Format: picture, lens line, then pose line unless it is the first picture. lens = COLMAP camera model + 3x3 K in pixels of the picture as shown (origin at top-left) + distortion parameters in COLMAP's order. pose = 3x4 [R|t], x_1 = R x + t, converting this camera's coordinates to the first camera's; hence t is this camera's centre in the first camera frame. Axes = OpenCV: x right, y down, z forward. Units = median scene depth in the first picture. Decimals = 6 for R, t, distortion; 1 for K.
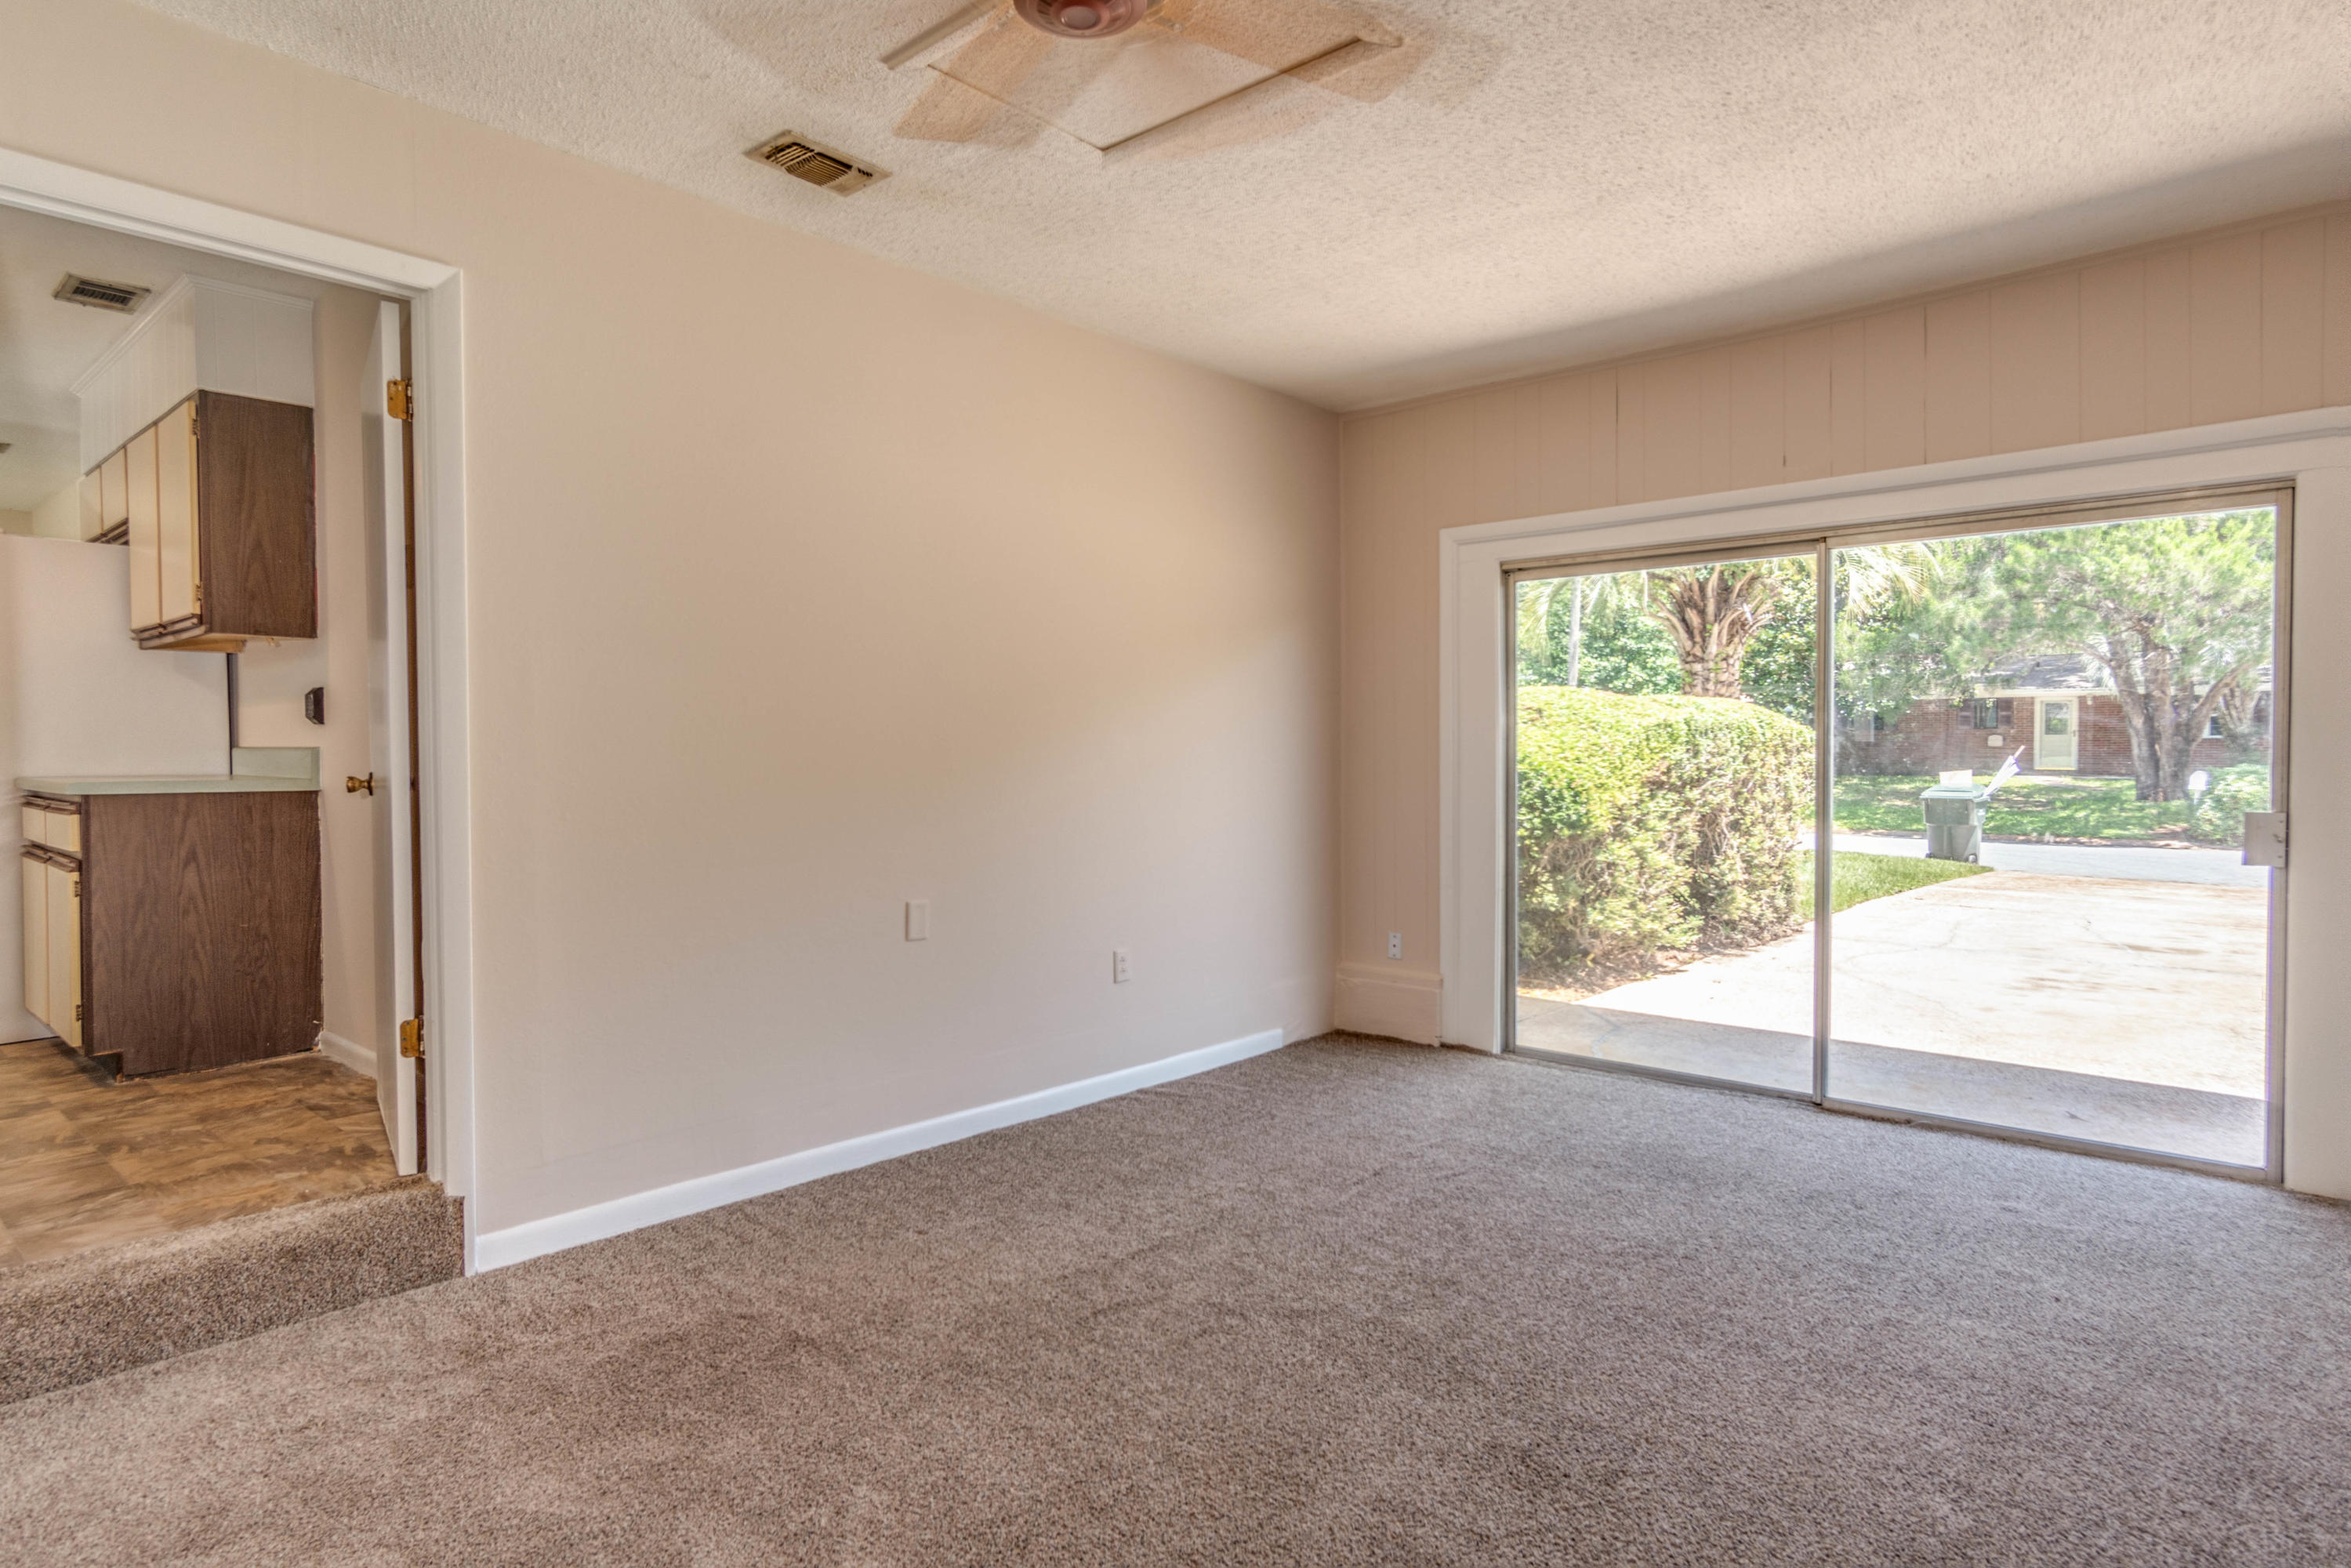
lens RADIAL K [[1287.9, 0, 1175.5], [0, 1287.9, 784.0], [0, 0, 1]] dist [0.005543, 0.000777]
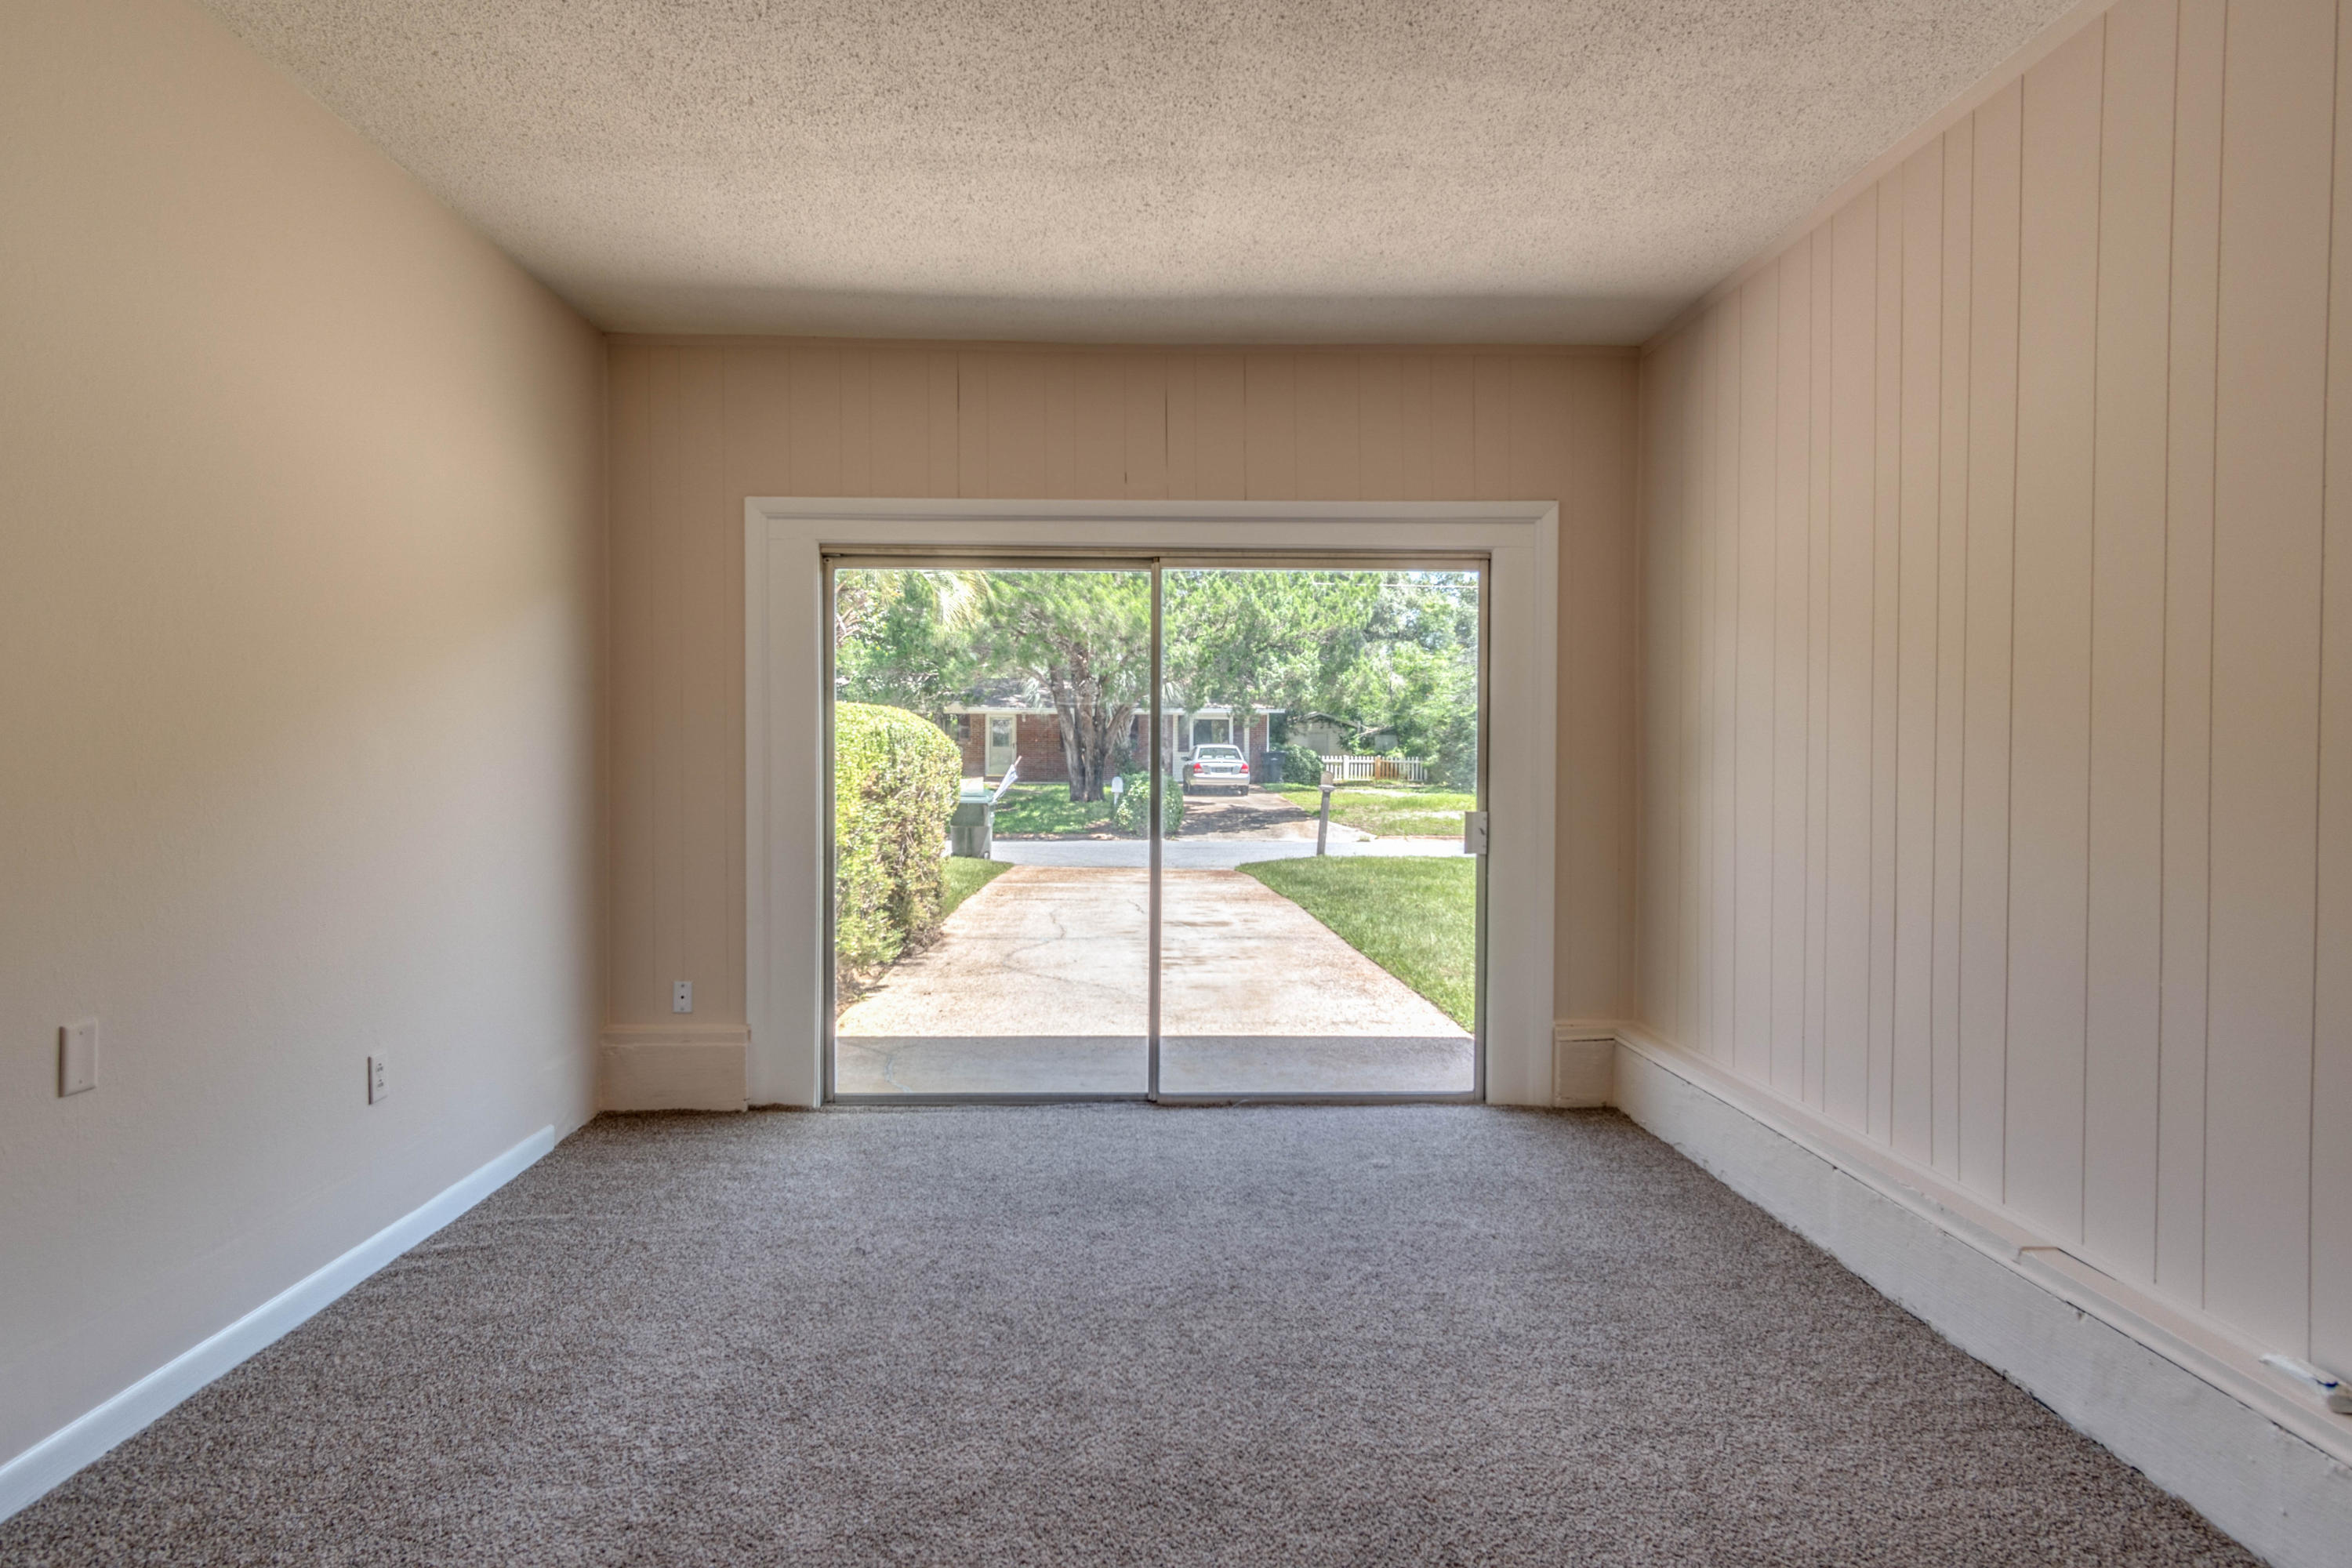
lens RADIAL K [[1310.4, 0, 1176.0], [0, 1310.4, 784.0], [0, 0, 1]] dist [-0.001051, 0.004164]
pose [[0.723884, -0.007448, 0.689882, -0.210428], [0.011404, 0.999934, -0.001170, -0.006264], [-0.689828, 0.008715, 0.723921, 0.214901]]
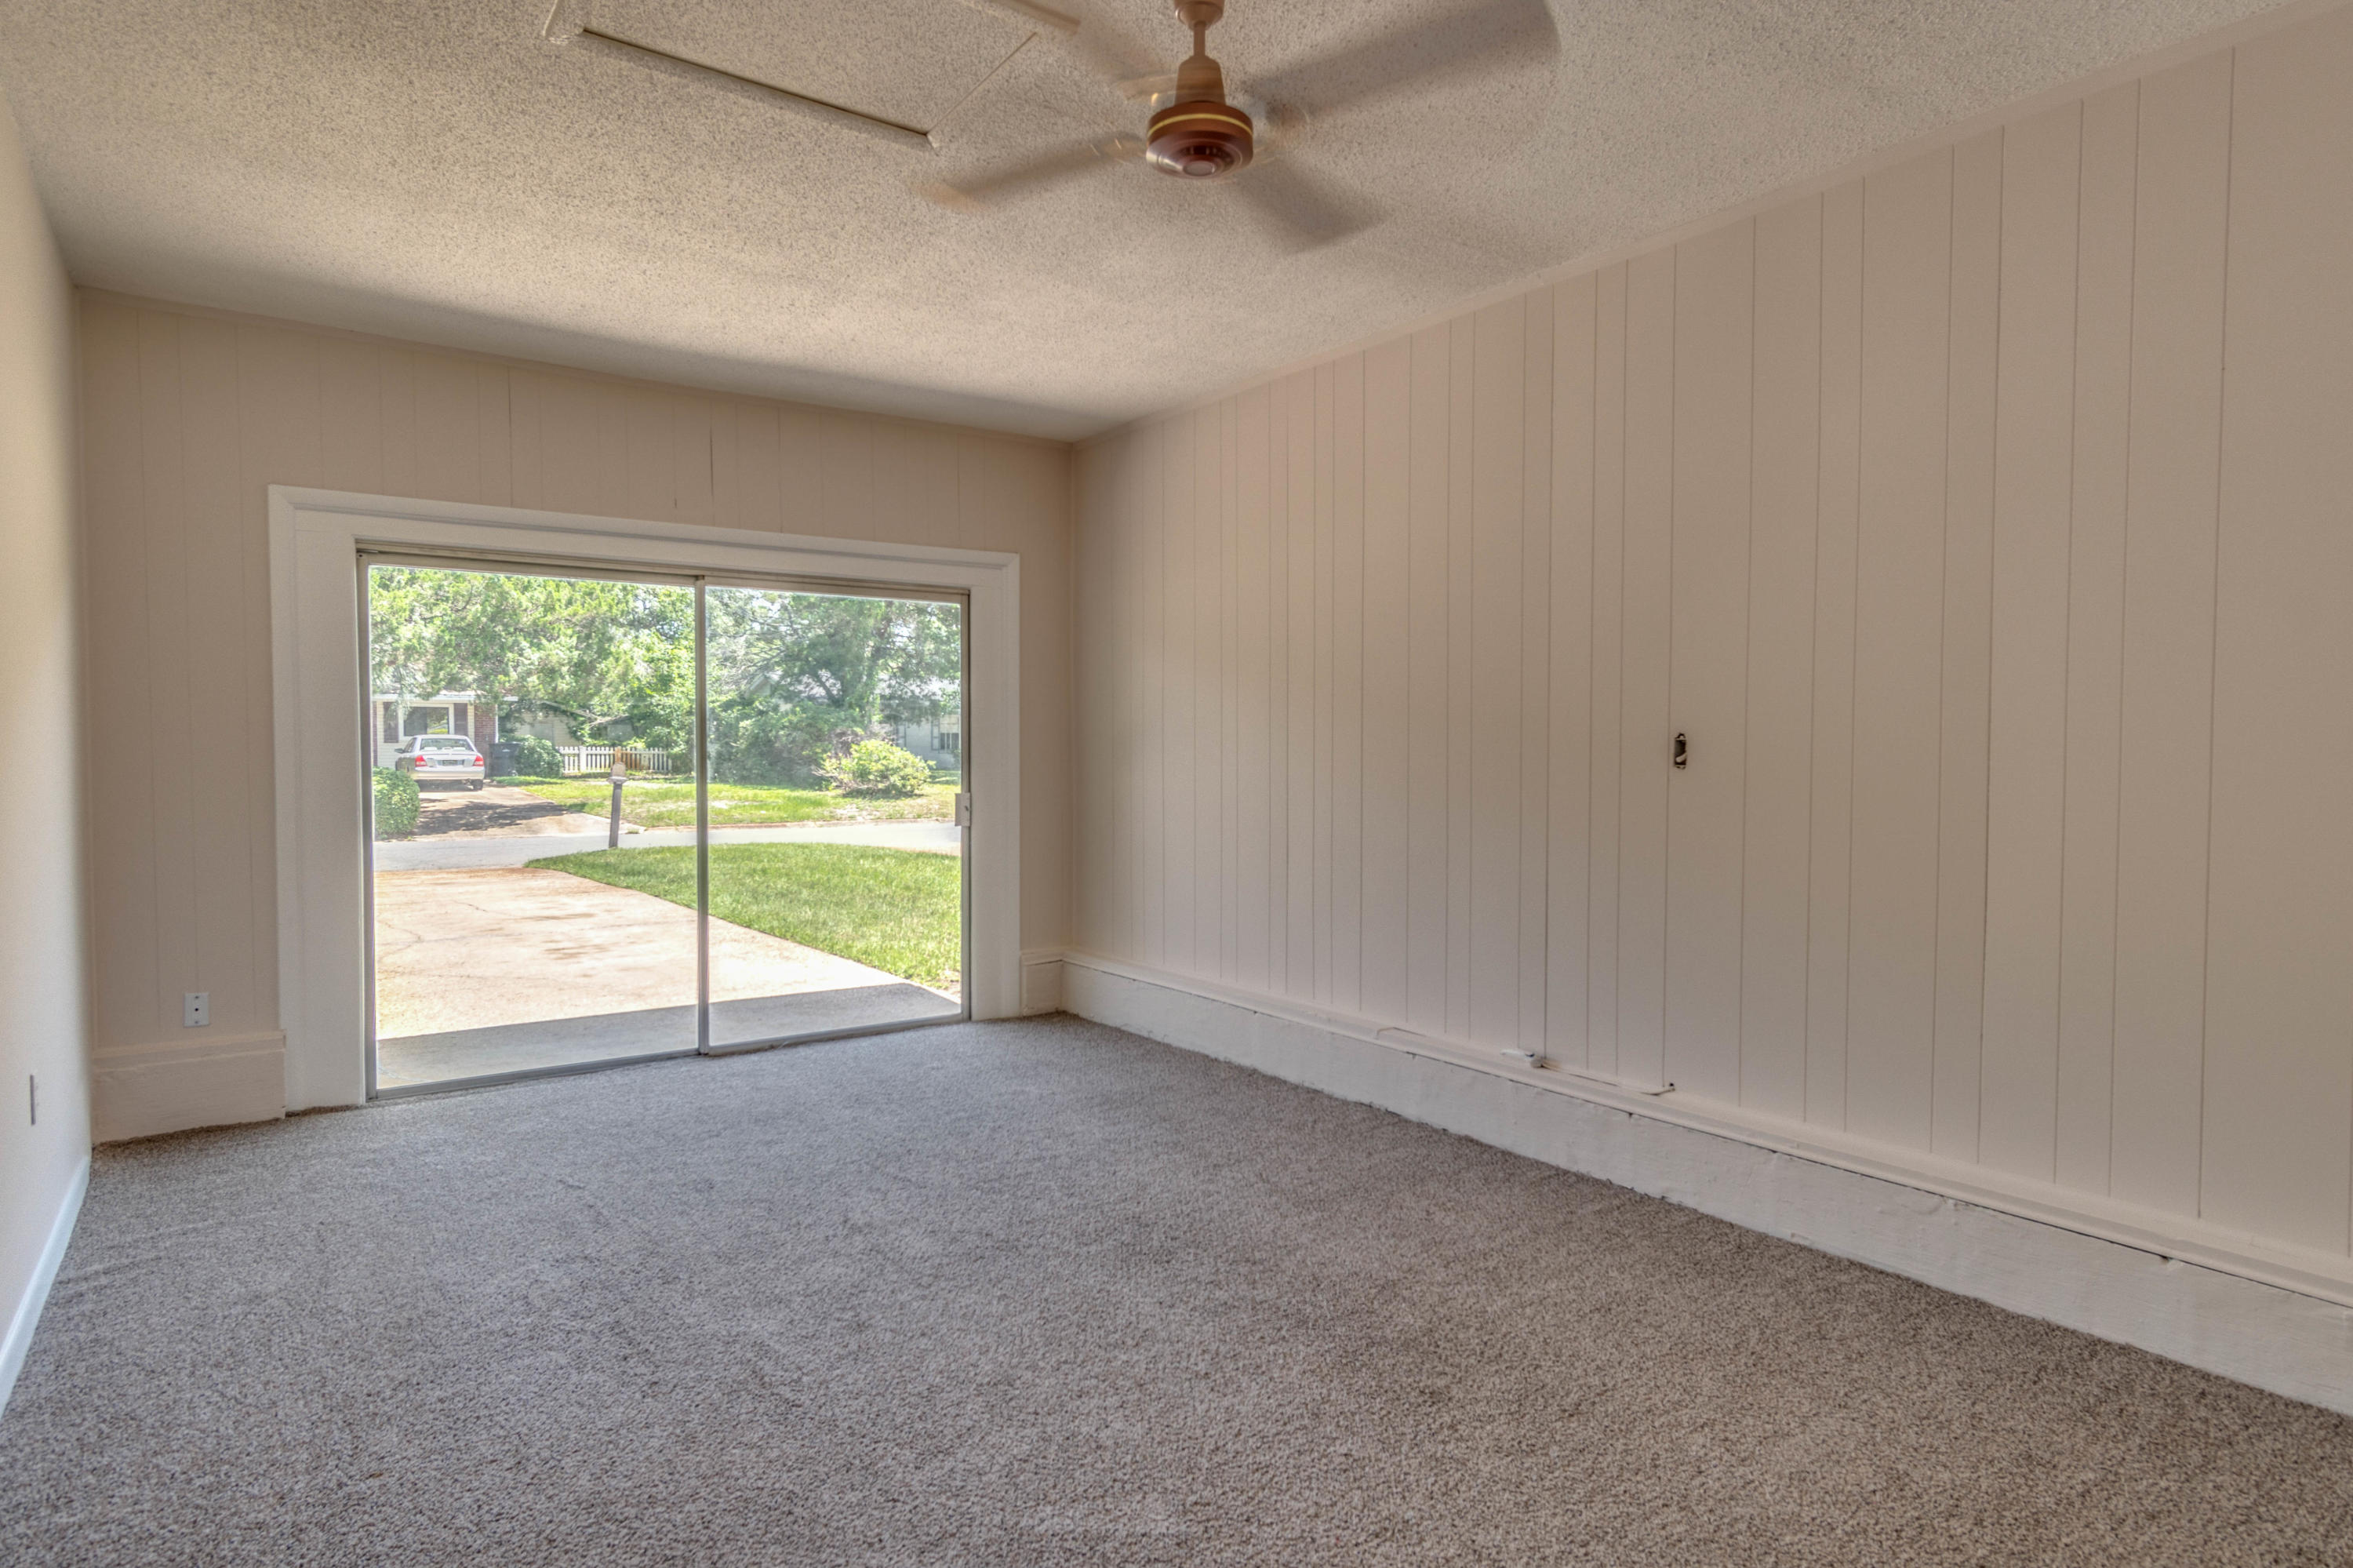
lens RADIAL K [[1273.5, 0, 1176.5], [0, 1273.5, 784.0], [0, 0, 1]] dist [-0.004134, 0.001112]
pose [[0.218892, -0.024008, 0.975454, -0.524898], [0.025605, 0.999494, 0.018853, -0.010020], [-0.975413, 0.020850, 0.219396, 0.309288]]
